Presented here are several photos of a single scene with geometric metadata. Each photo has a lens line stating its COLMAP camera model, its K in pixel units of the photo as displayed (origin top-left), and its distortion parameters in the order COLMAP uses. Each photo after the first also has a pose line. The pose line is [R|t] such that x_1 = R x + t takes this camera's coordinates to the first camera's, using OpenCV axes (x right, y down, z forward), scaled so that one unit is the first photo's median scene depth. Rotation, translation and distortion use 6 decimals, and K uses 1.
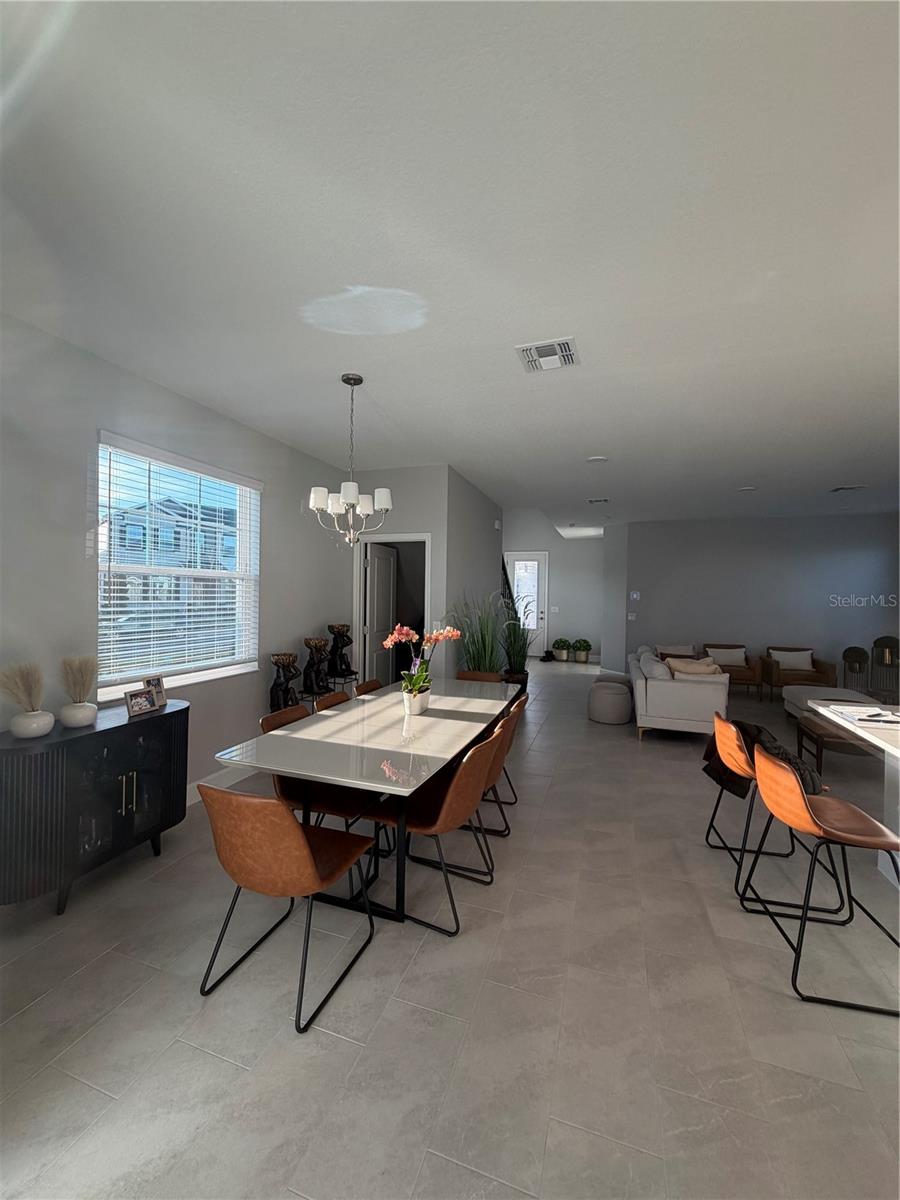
lens RADIAL K [[477.8, 0, 444.6], [0, 477.8, 597.4], [0, 0, 1]] dist [-0.001076, 0.000731]
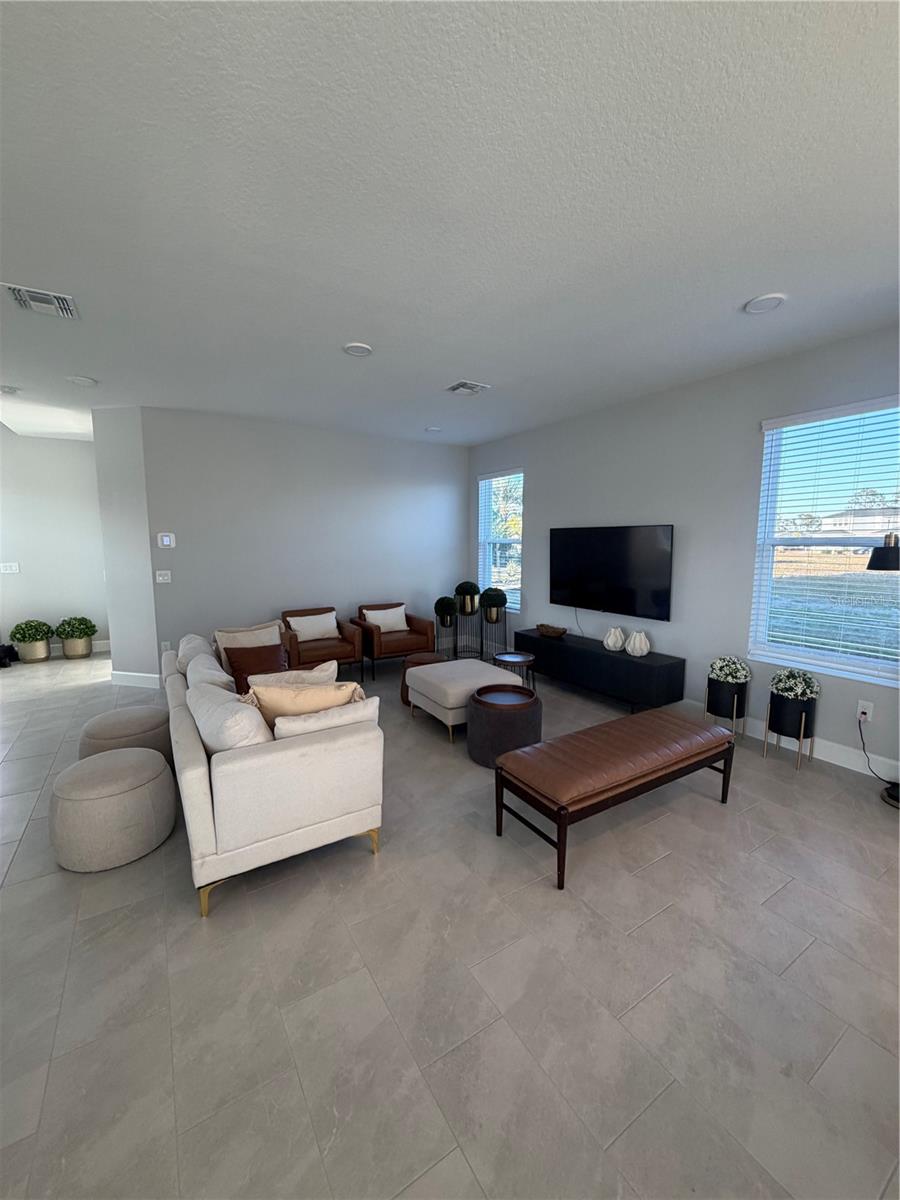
lens RADIAL K [[477.8, 0, 450.2], [0, 477.8, 598.2], [0, 0, 1]] dist [-0.001076, 0.000731]
pose [[0.618469, -0.105629, 0.778677, 0.170805], [0.013721, 0.992225, 0.123700, -0.000946], [-0.785689, -0.065820, 0.615110, 0.412353]]
